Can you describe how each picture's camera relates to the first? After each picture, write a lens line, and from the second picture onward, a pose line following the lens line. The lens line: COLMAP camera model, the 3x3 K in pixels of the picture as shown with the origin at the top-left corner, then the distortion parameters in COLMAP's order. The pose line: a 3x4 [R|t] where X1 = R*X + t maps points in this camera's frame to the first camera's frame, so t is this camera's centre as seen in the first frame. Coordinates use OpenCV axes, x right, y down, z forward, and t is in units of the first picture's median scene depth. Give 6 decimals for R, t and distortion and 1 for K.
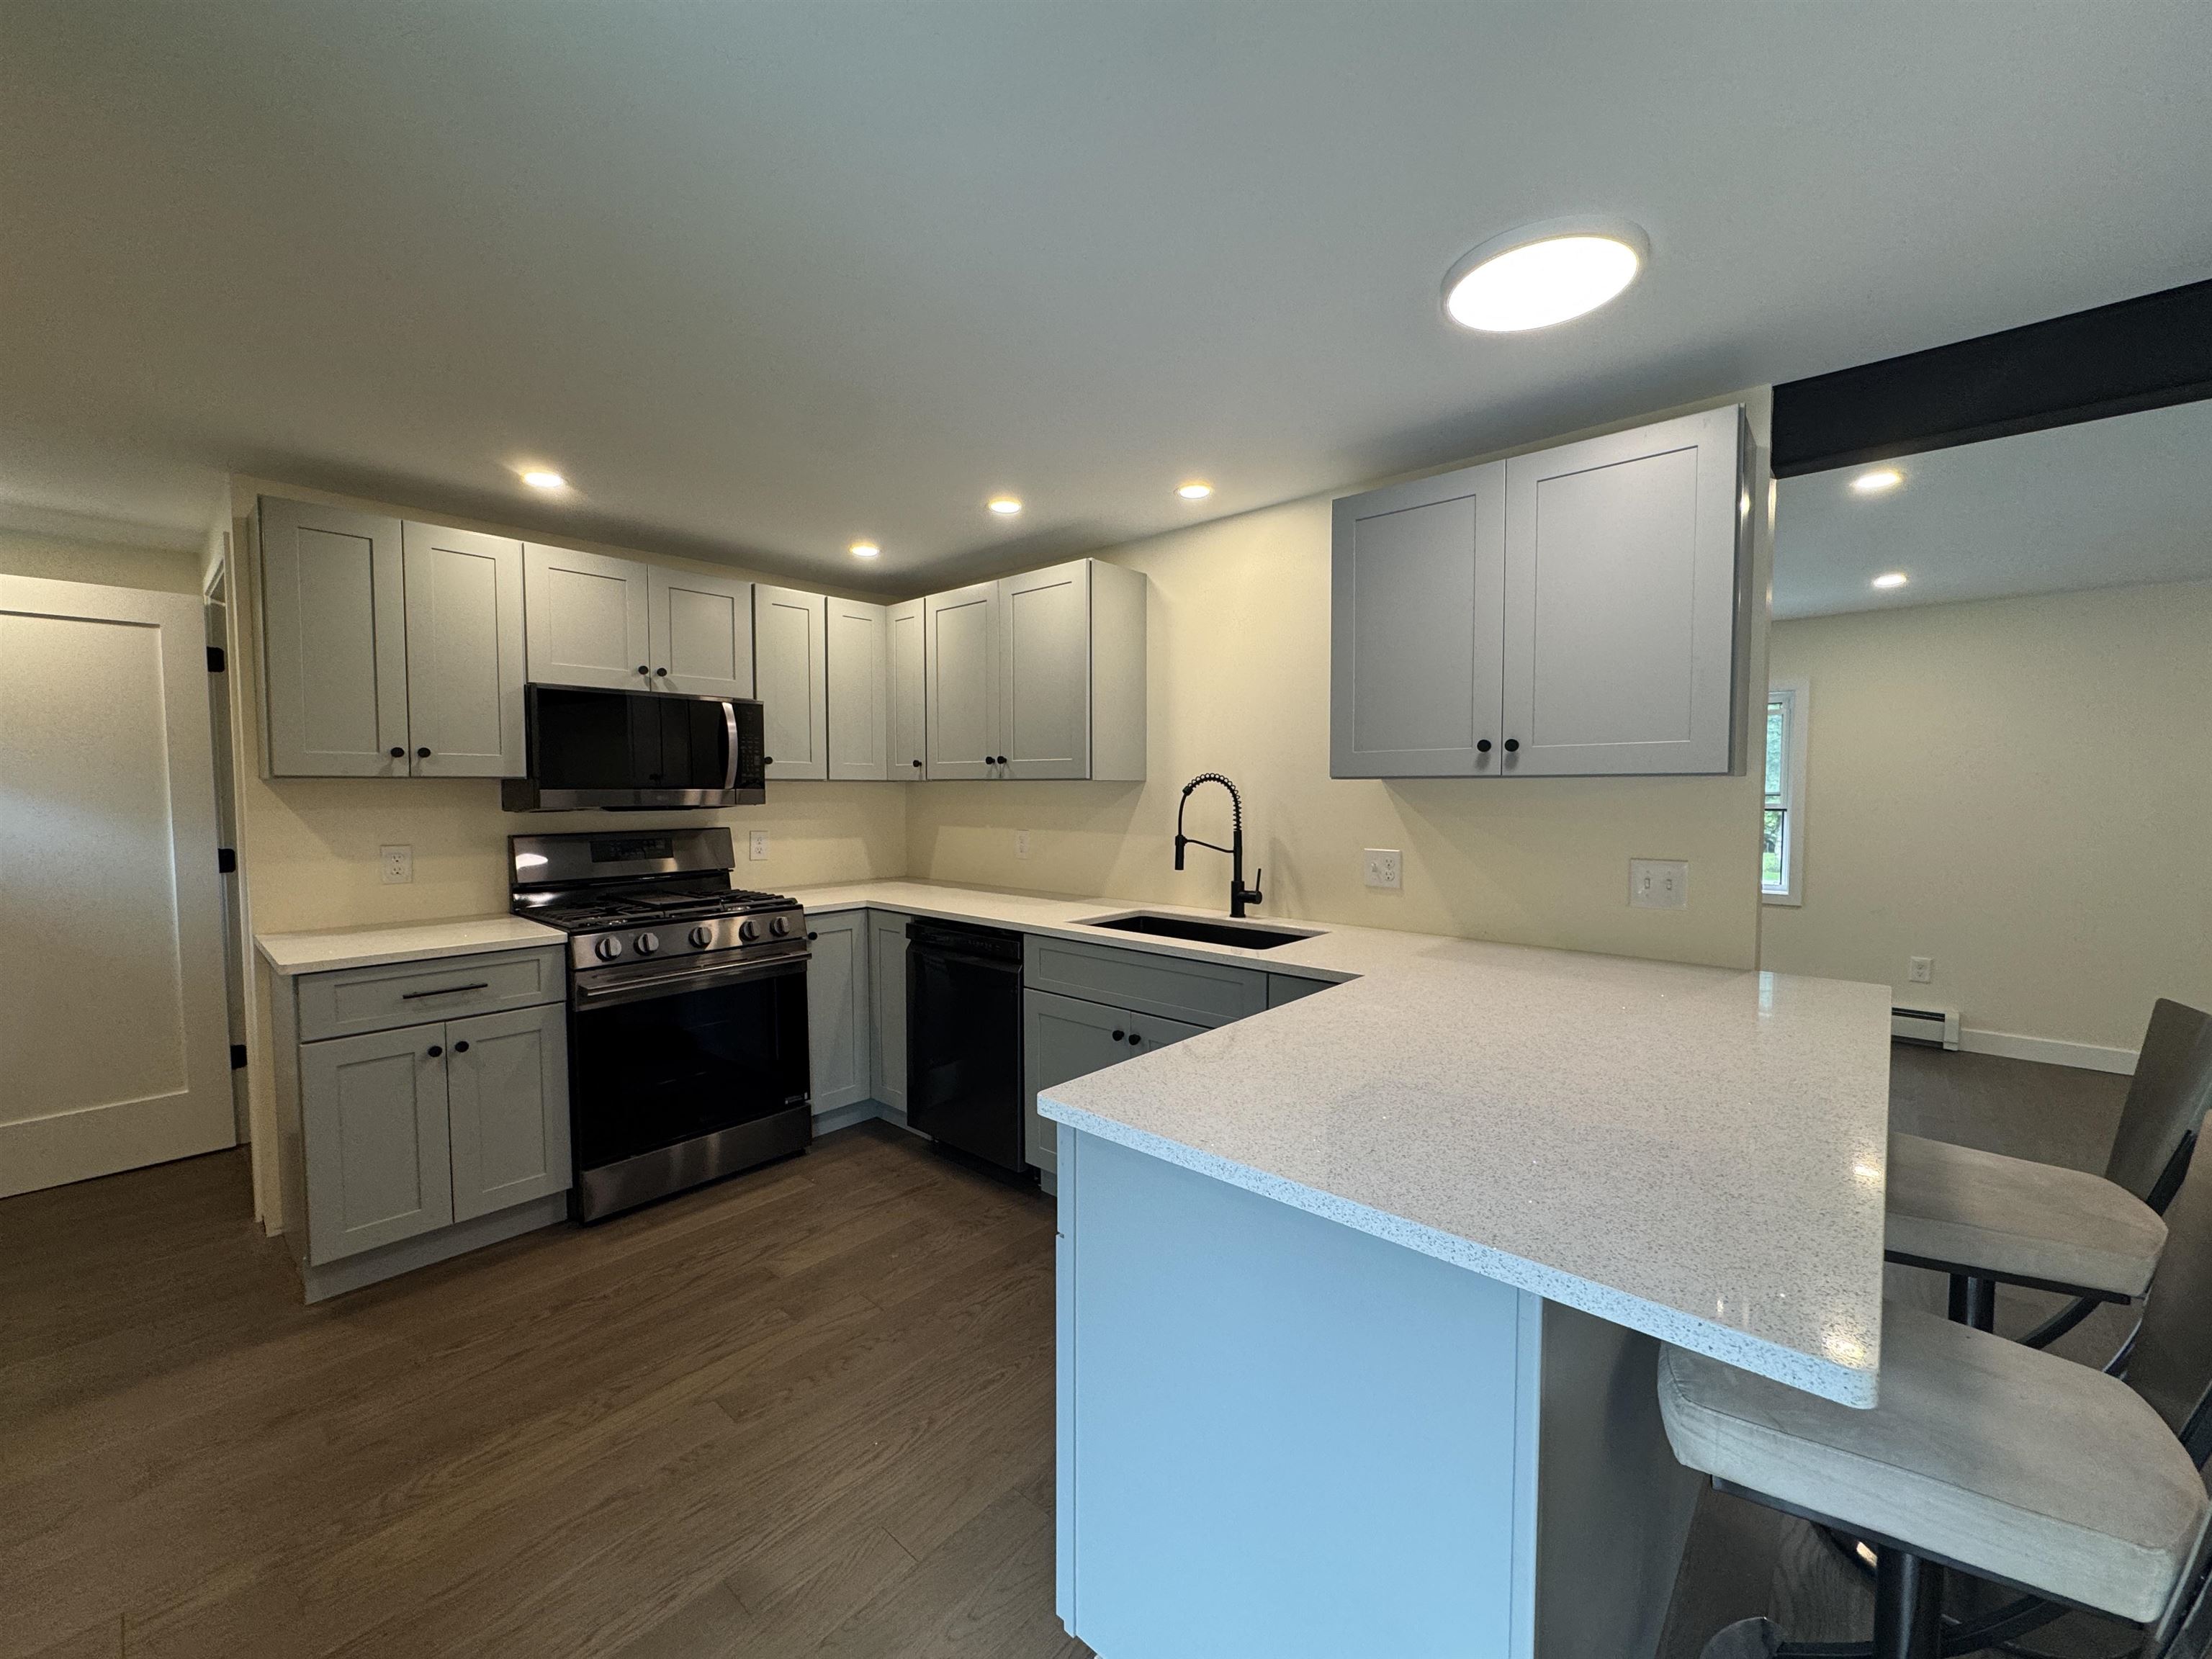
lens RADIAL K [[875.8, 0, 1106.6], [0, 875.8, 826.8], [0, 0, 1]] dist [-0.003724, -0.000295]
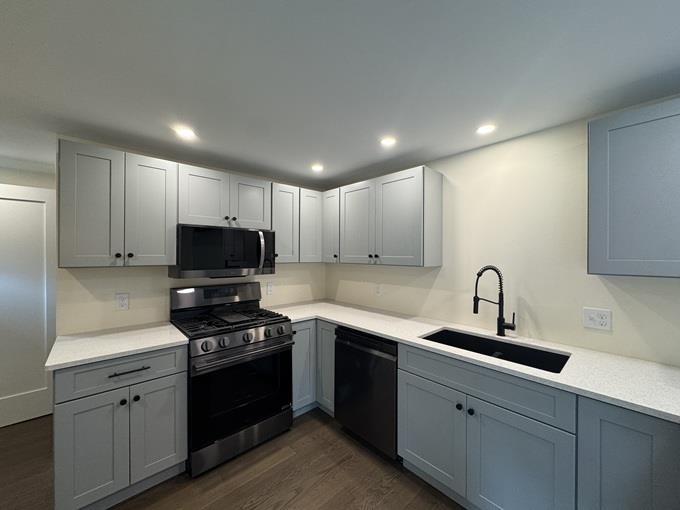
lens RADIAL K [[269.2, 0, 340.3], [0, 269.2, 254.1], [0, 0, 1]] dist [-0.003724, -0.000295]
pose [[0.995376, 0.005052, -0.095925, -0.167357], [-0.009327, 0.998981, -0.044168, -0.056901], [0.095604, 0.044859, 0.994408, 0.336749]]
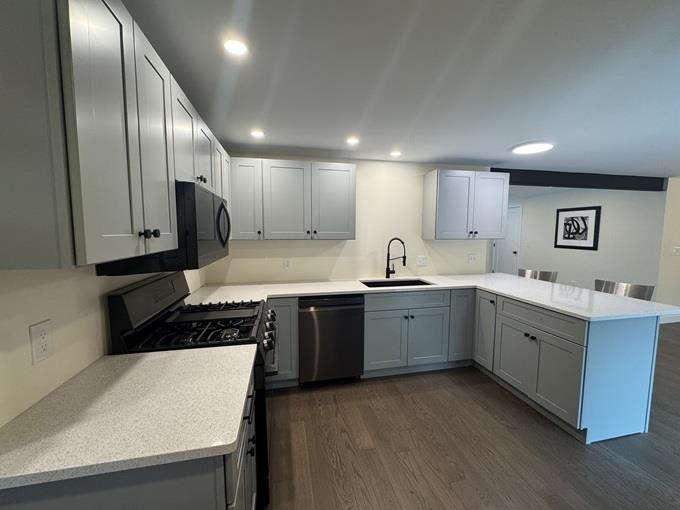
lens RADIAL K [[269.2, 0, 339.7], [0, 269.2, 255.8], [0, 0, 1]] dist [-0.003724, -0.000295]
pose [[0.586075, -0.071786, 0.807071, -0.836832], [0.033301, 0.997360, 0.064529, -0.062503], [-0.809572, -0.010942, 0.586918, 0.535763]]
